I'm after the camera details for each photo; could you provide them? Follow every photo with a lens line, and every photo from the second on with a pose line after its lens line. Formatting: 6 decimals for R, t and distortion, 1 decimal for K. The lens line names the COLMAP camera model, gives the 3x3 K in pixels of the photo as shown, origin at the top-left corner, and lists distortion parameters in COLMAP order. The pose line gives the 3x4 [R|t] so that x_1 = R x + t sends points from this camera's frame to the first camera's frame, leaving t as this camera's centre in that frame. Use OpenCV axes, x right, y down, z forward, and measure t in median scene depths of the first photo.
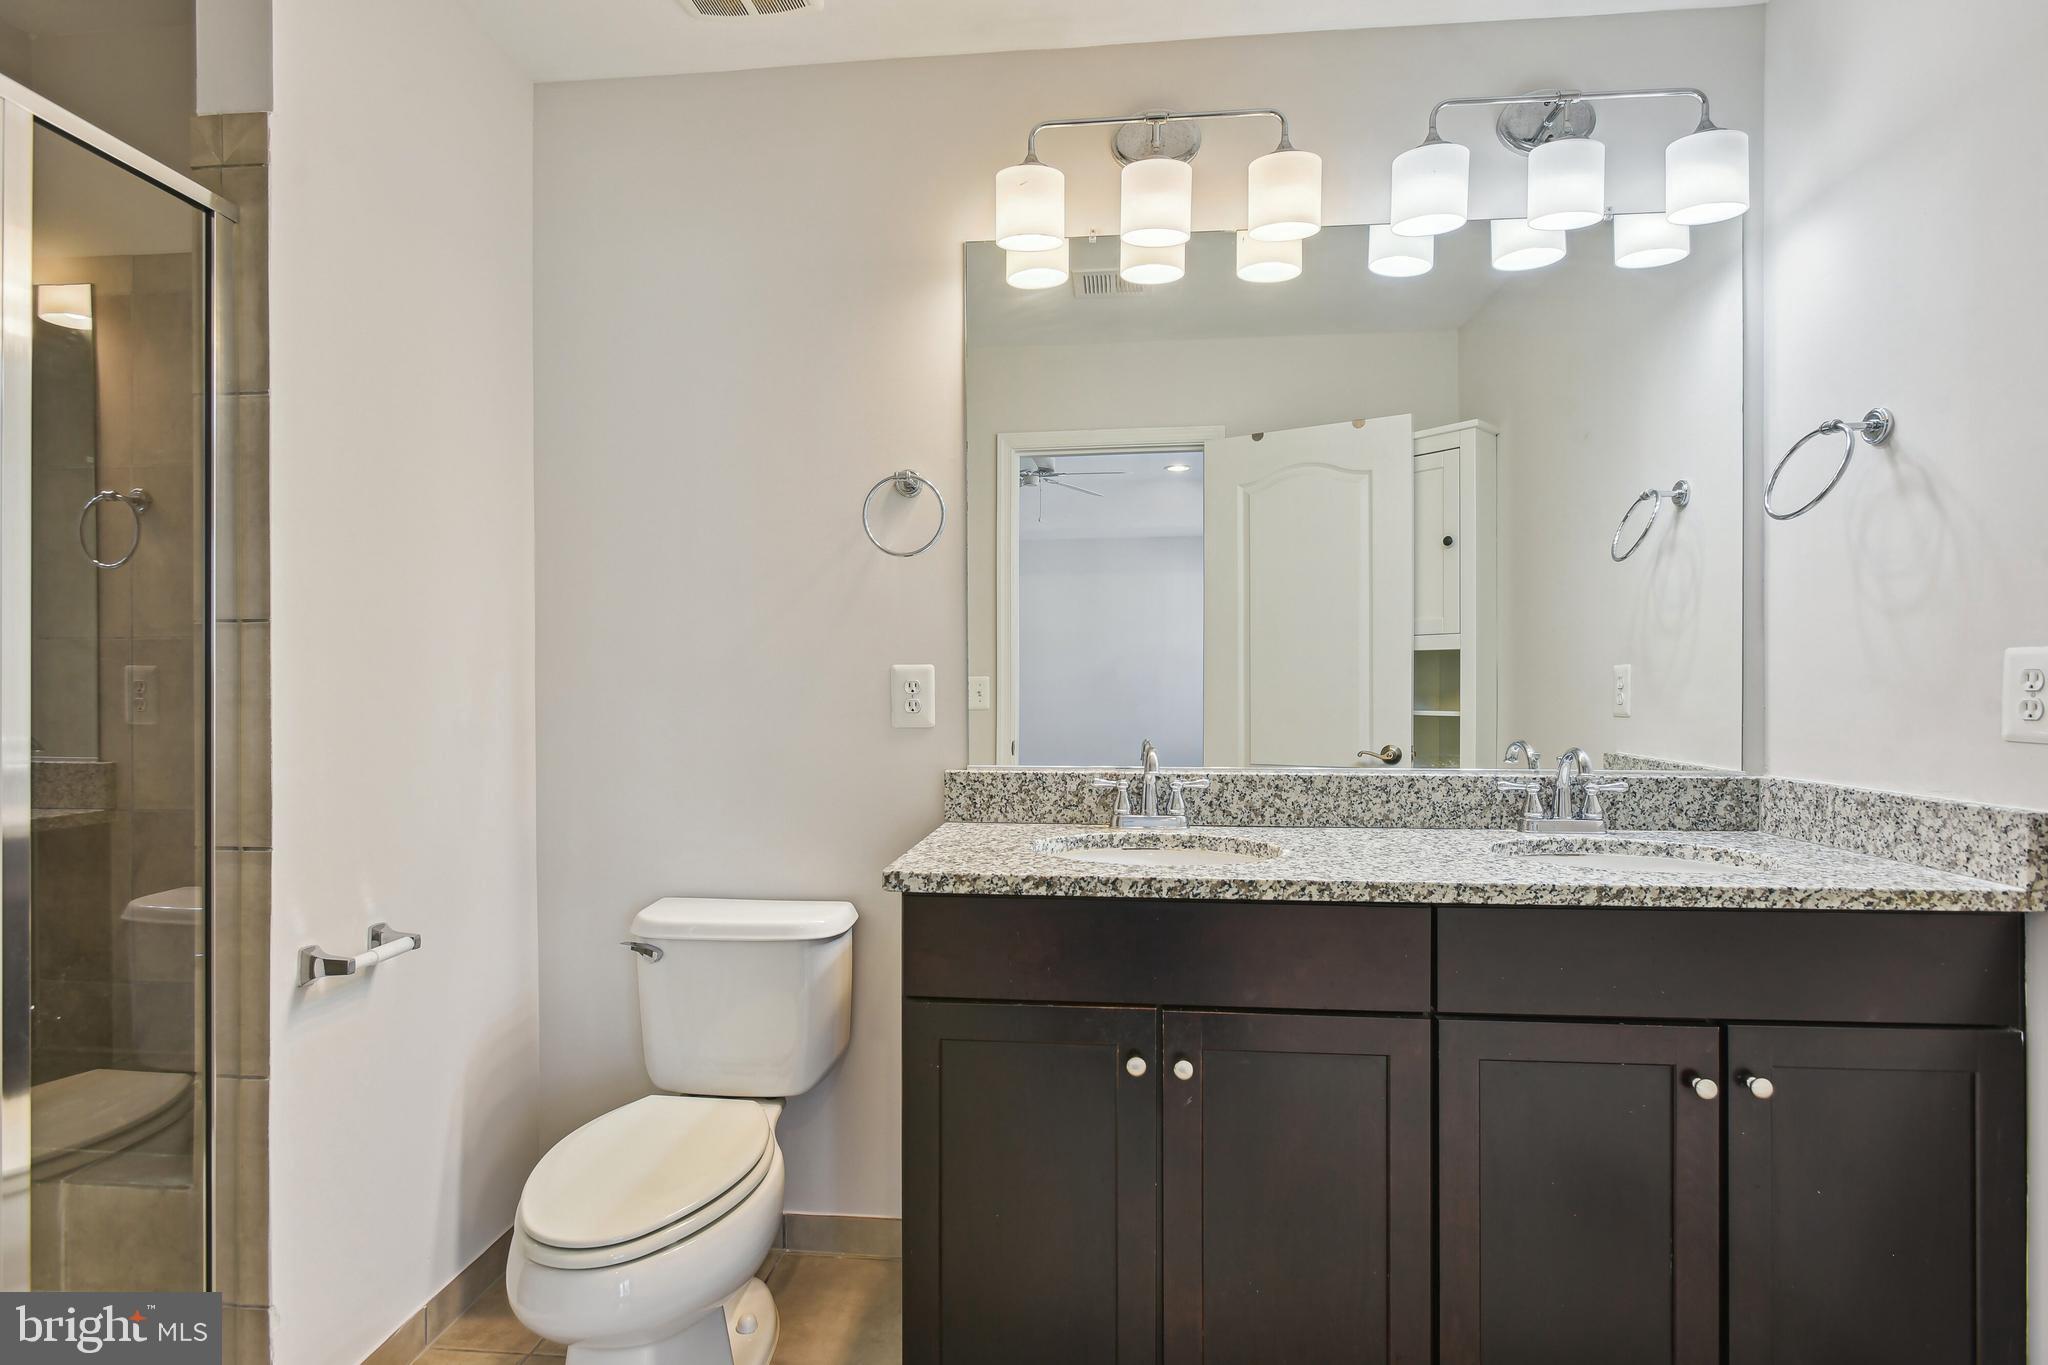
lens RADIAL K [[992.7, 0, 1024.0], [0, 992.7, 682.5], [0, 0, 1]] dist [-0.014440, 0.000085]
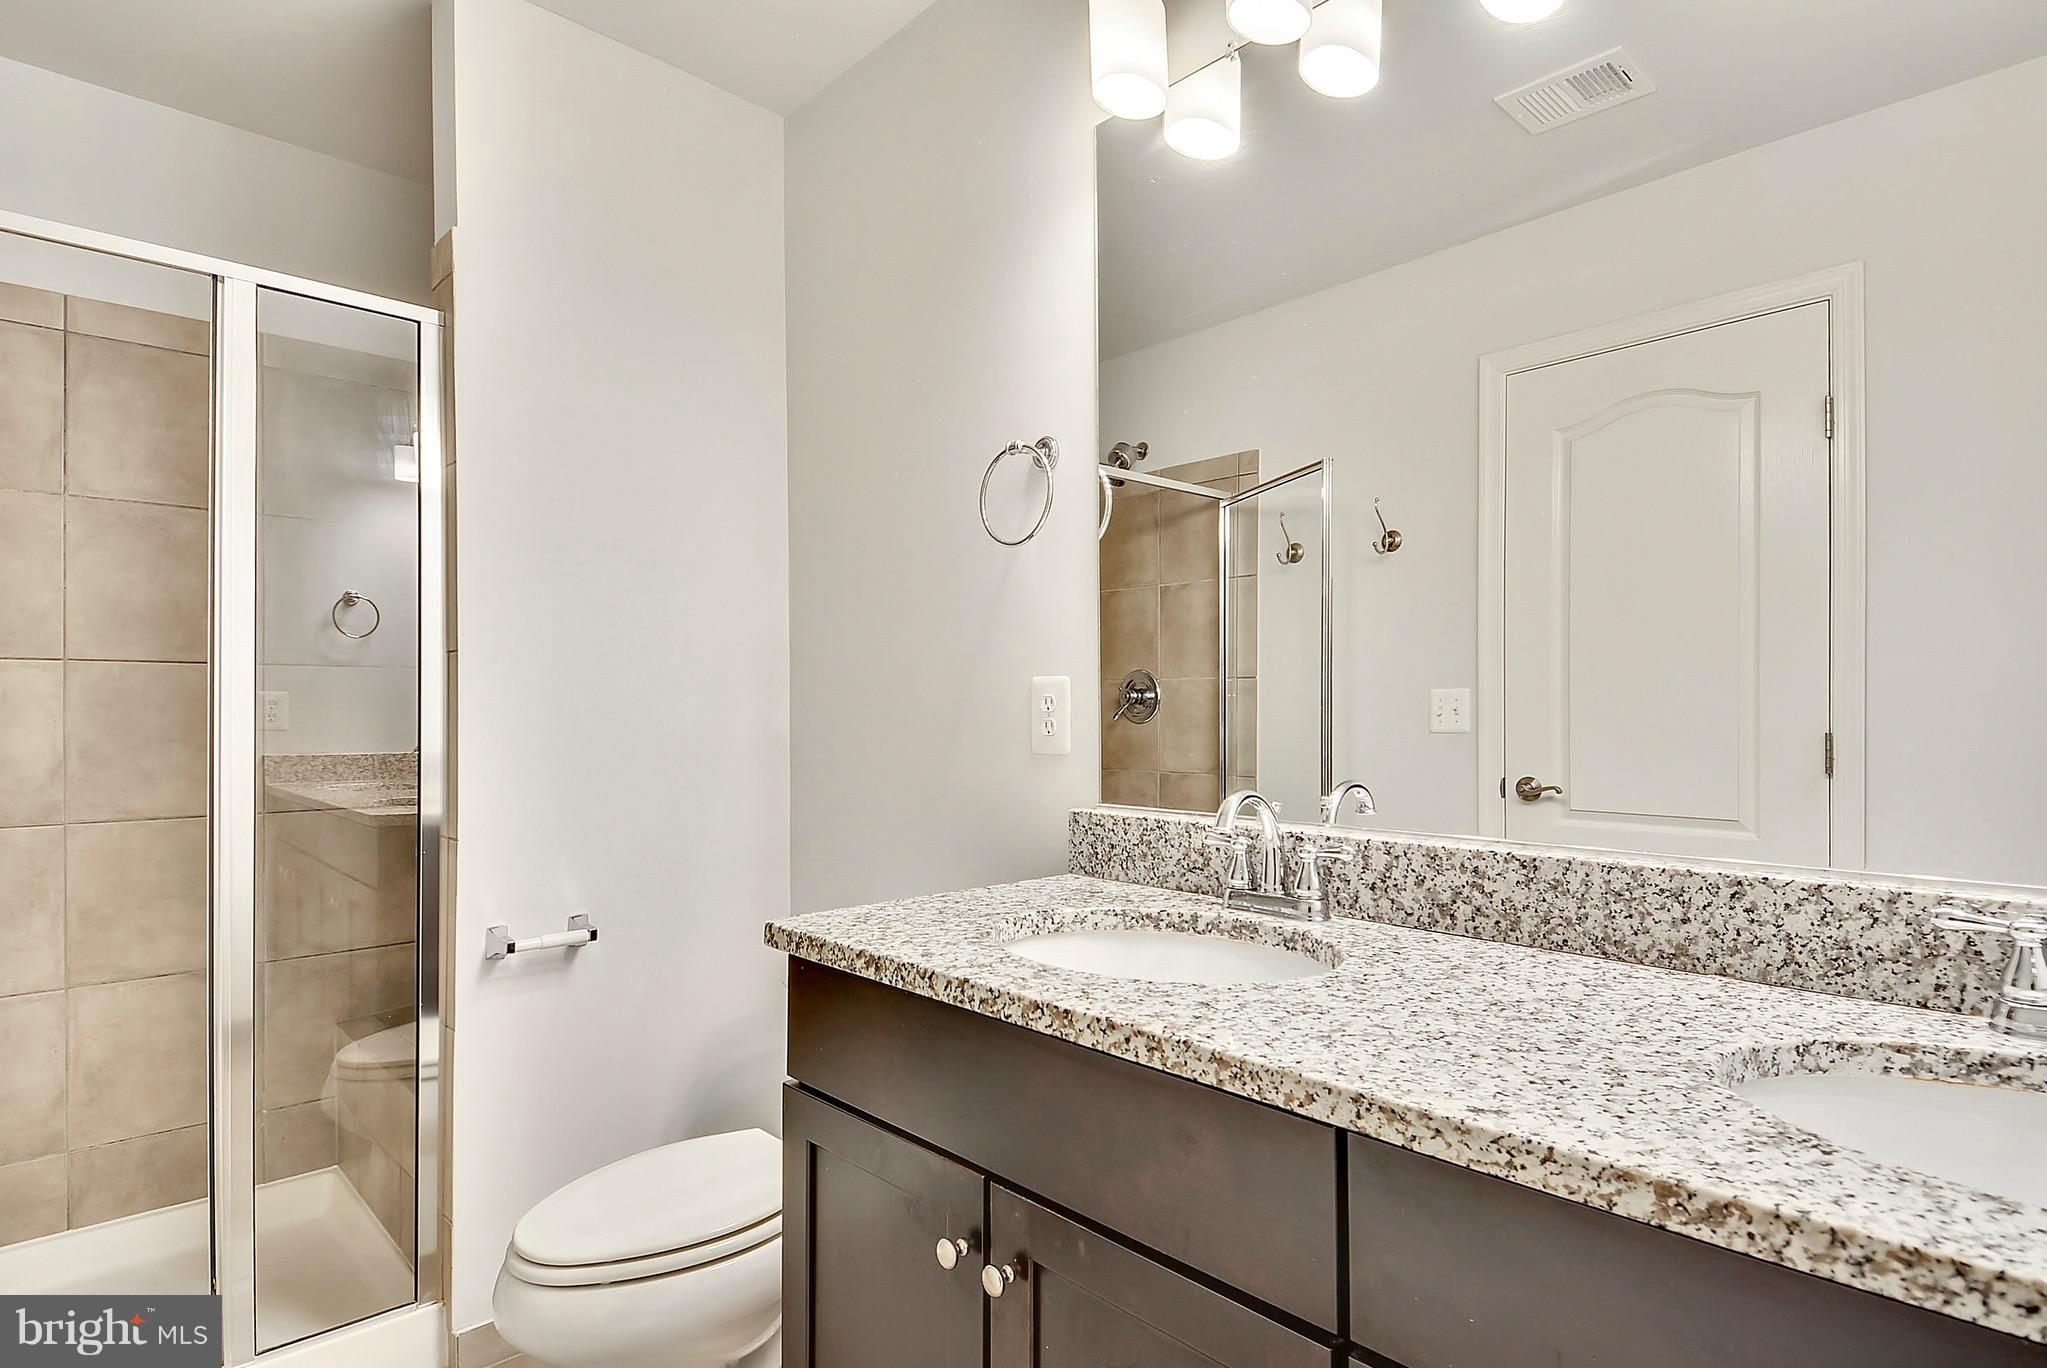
lens RADIAL K [[1077.8, 0, 1023.5], [0, 1077.8, 684.0], [0, 0, 1]] dist [0.046300, -0.034599]
pose [[0.756261, -0.015668, -0.654083, 0.486764], [0.005527, 0.999831, -0.017560, 0.004230], [0.654247, 0.009665, 0.756219, 0.341097]]
